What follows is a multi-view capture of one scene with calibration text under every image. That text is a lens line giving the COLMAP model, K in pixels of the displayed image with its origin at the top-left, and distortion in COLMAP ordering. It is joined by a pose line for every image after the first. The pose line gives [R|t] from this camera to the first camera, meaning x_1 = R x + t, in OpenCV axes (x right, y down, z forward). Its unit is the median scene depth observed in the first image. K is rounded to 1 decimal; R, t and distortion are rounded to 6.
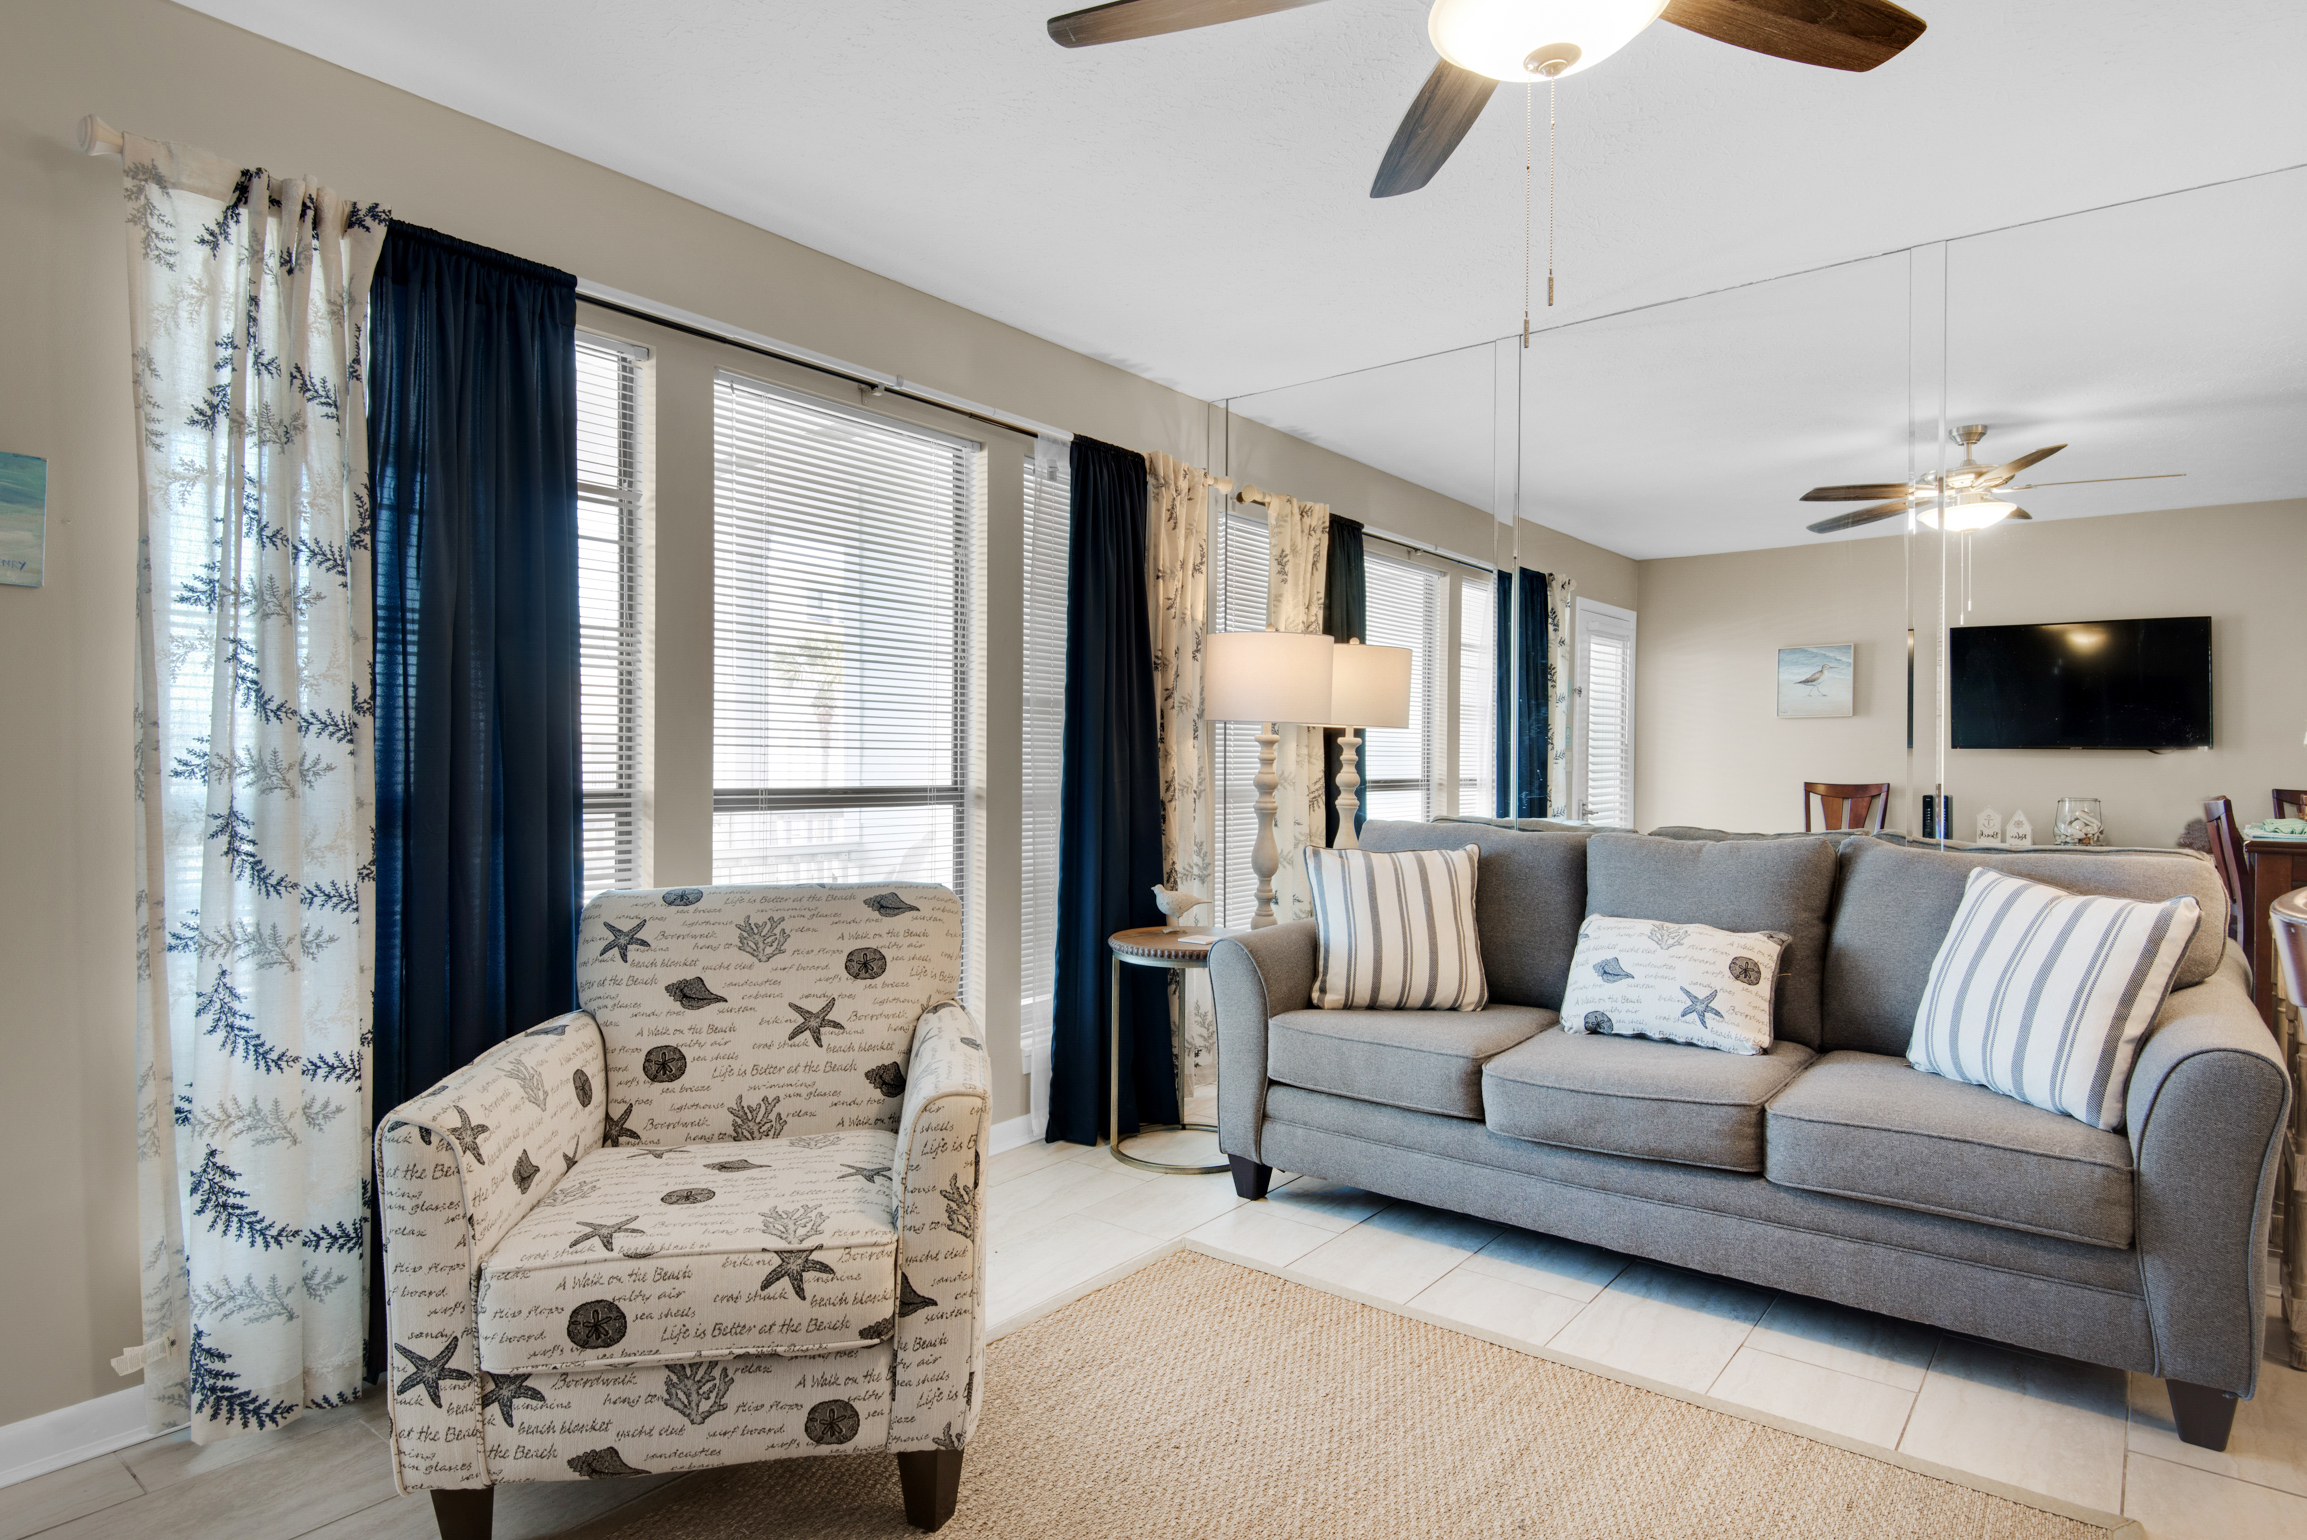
lens RADIAL K [[1270.9, 0, 1153.5], [0, 1270.9, 770.0], [0, 0, 1]] dist [0.002761, 0.000775]
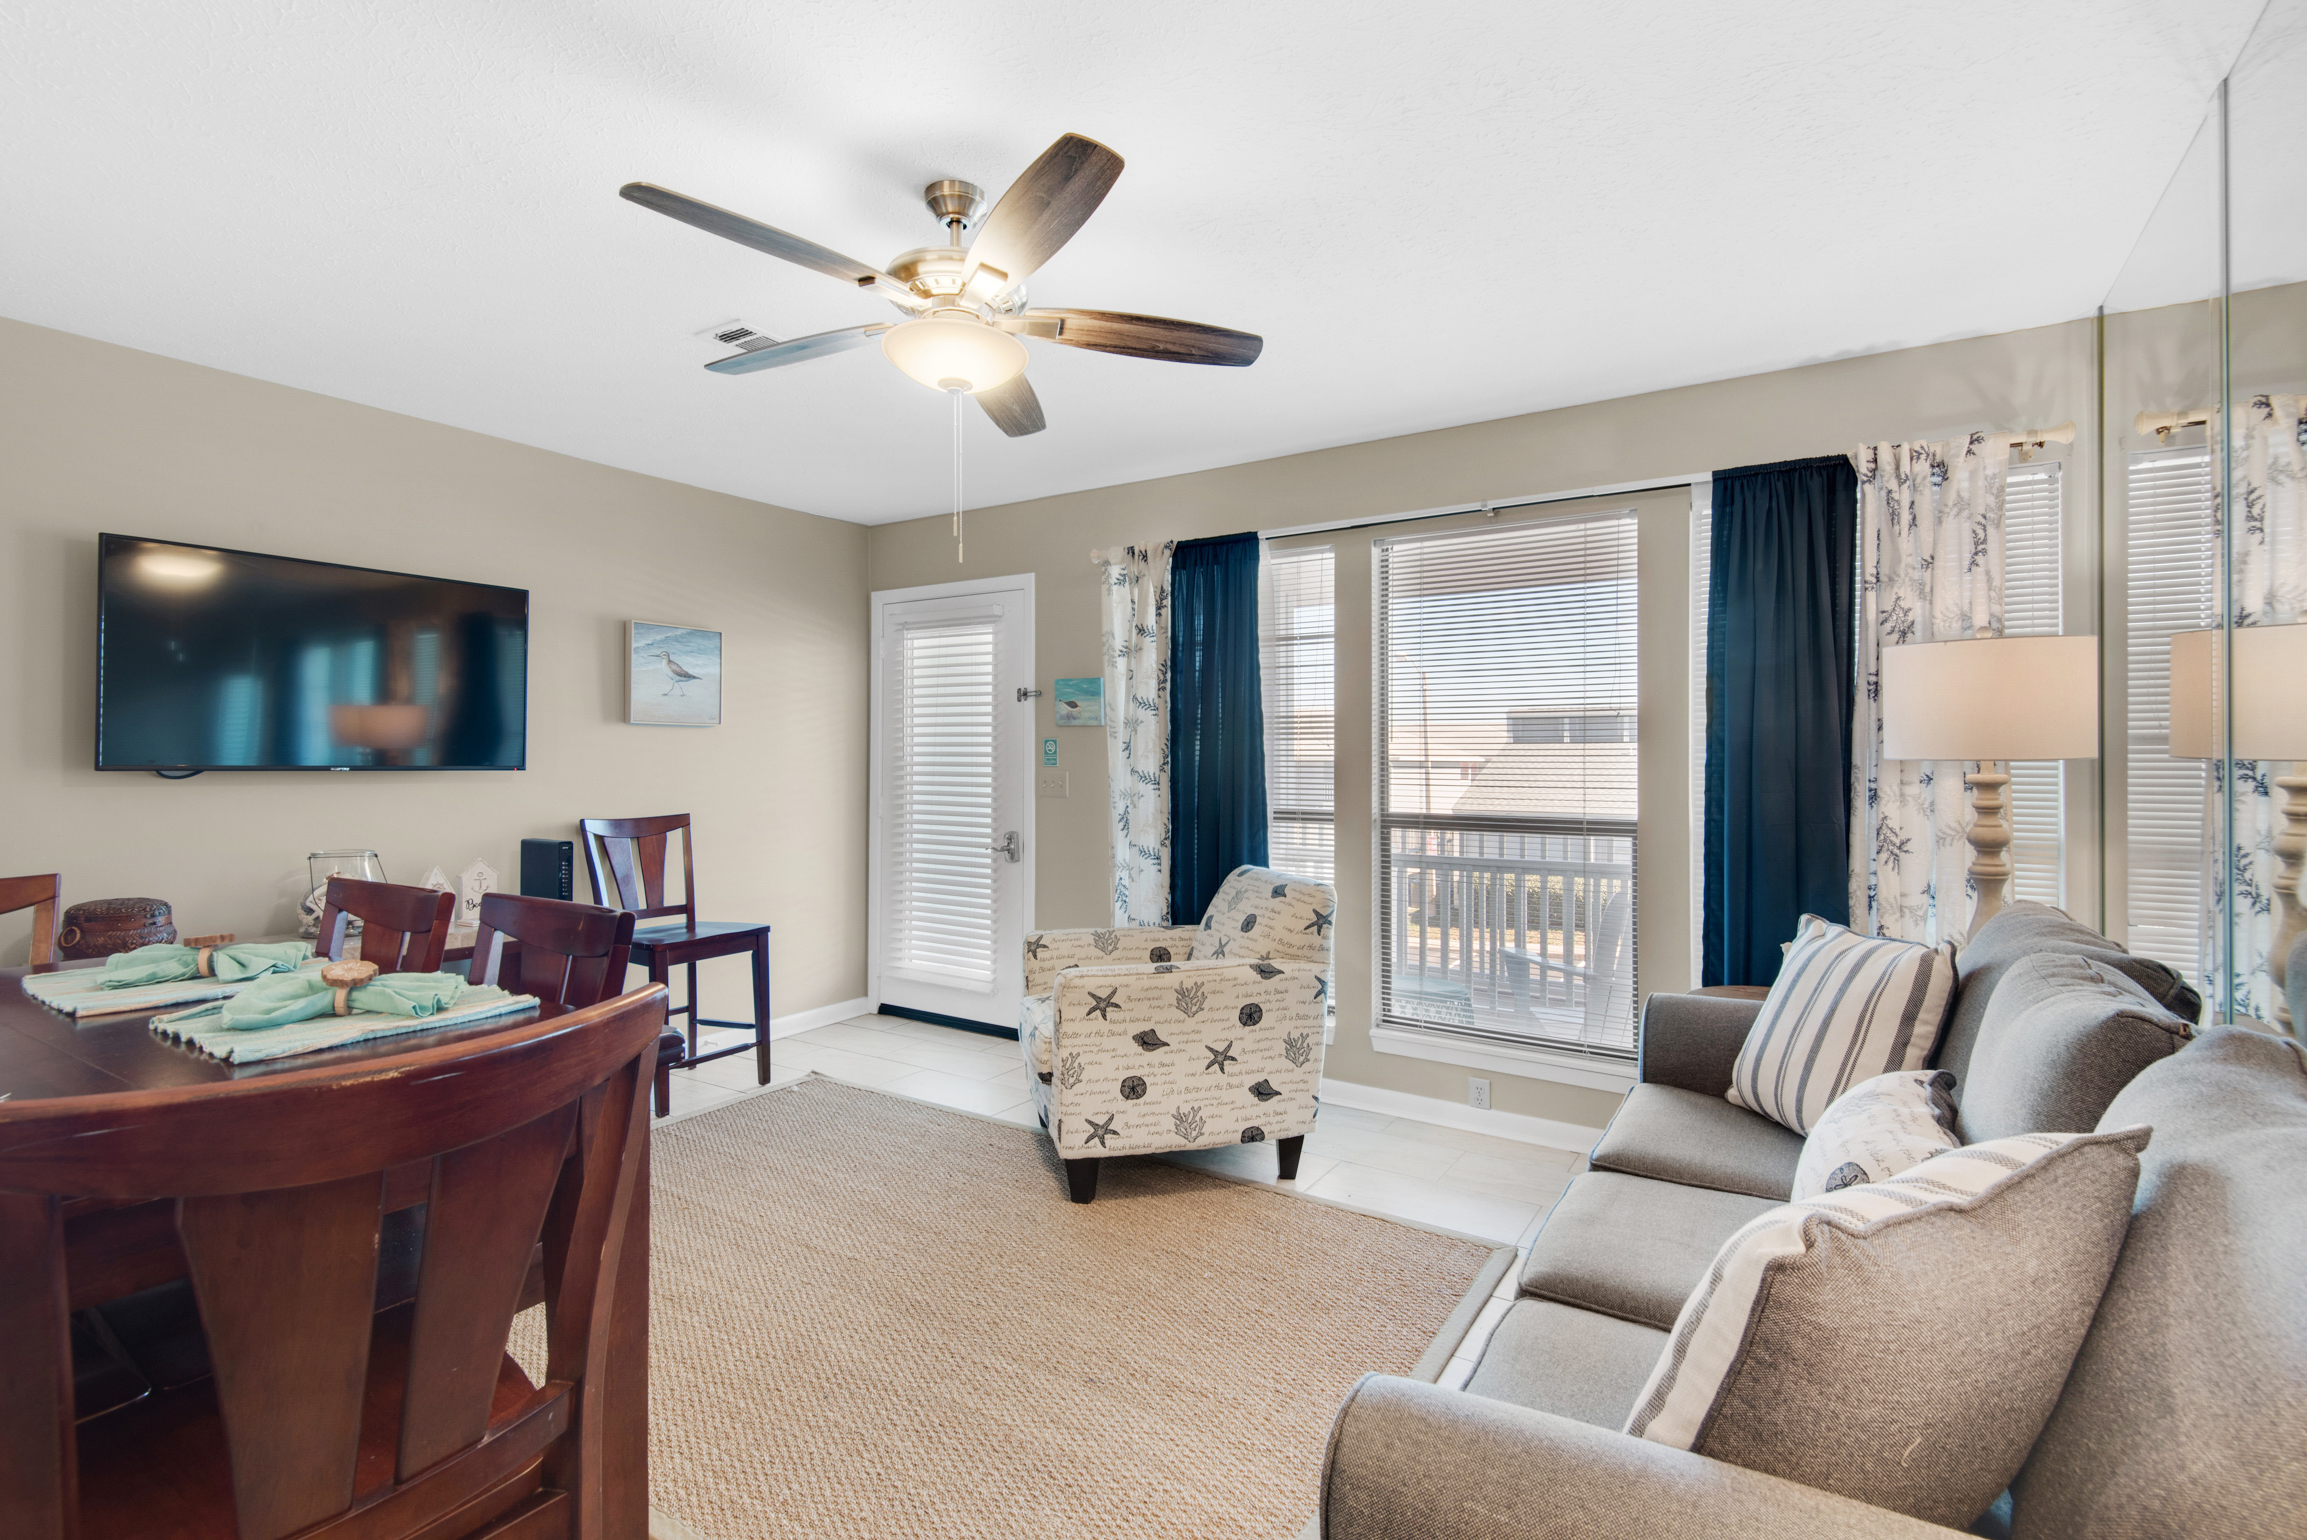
lens RADIAL K [[1040.5, 0, 1153.5], [0, 1040.5, 770.0], [0, 0, 1]] dist [0.021990, -0.000037]
pose [[0.094012, 0.002552, -0.995568, 0.858064], [-0.007034, 0.999973, 0.001899, -0.036381], [0.995546, 0.006825, 0.094027, 0.590190]]
